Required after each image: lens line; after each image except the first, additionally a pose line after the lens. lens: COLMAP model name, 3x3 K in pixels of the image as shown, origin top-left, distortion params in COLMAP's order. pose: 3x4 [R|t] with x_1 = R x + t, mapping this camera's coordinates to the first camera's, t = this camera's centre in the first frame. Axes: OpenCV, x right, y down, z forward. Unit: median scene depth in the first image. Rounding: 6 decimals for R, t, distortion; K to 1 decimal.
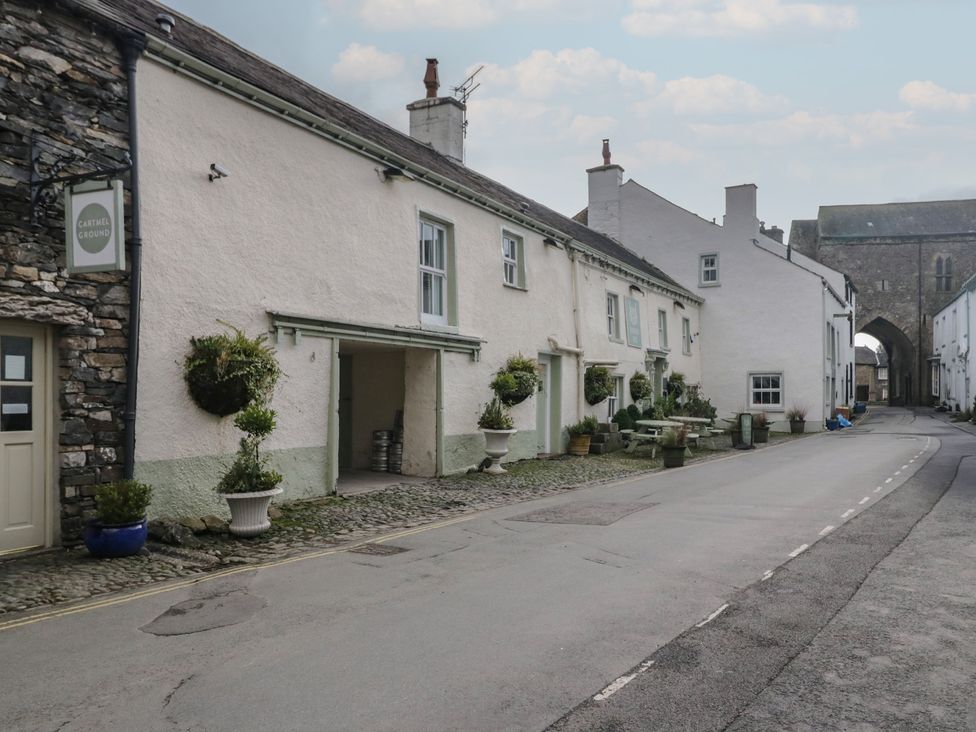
lens RADIAL K [[847.6, 0, 488.0], [0, 847.6, 366.0], [0, 0, 1]] dist [-0.003805, -0.004704]
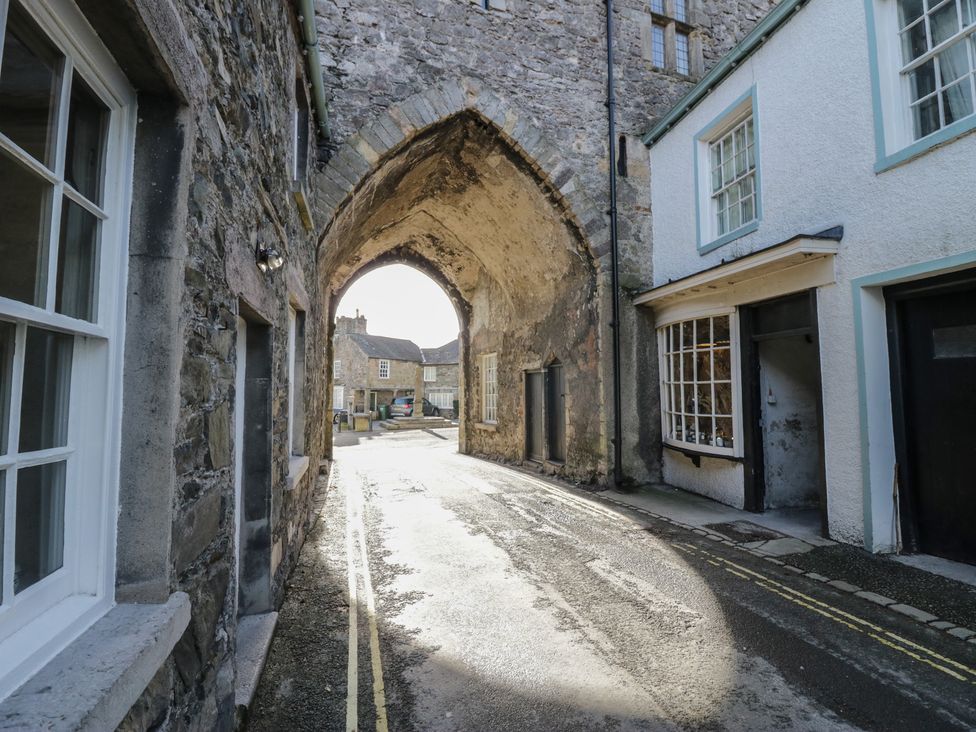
lens RADIAL K [[507.3, 0, 489.8], [0, 507.3, 352.9], [0, 0, 1]] dist [-0.000646, -0.011650]
pose [[0.835222, 0.038451, 0.548566, 0.396596], [-0.016232, 0.998842, -0.045299, 0.014602], [-0.549673, 0.028931, 0.834879, 0.891517]]
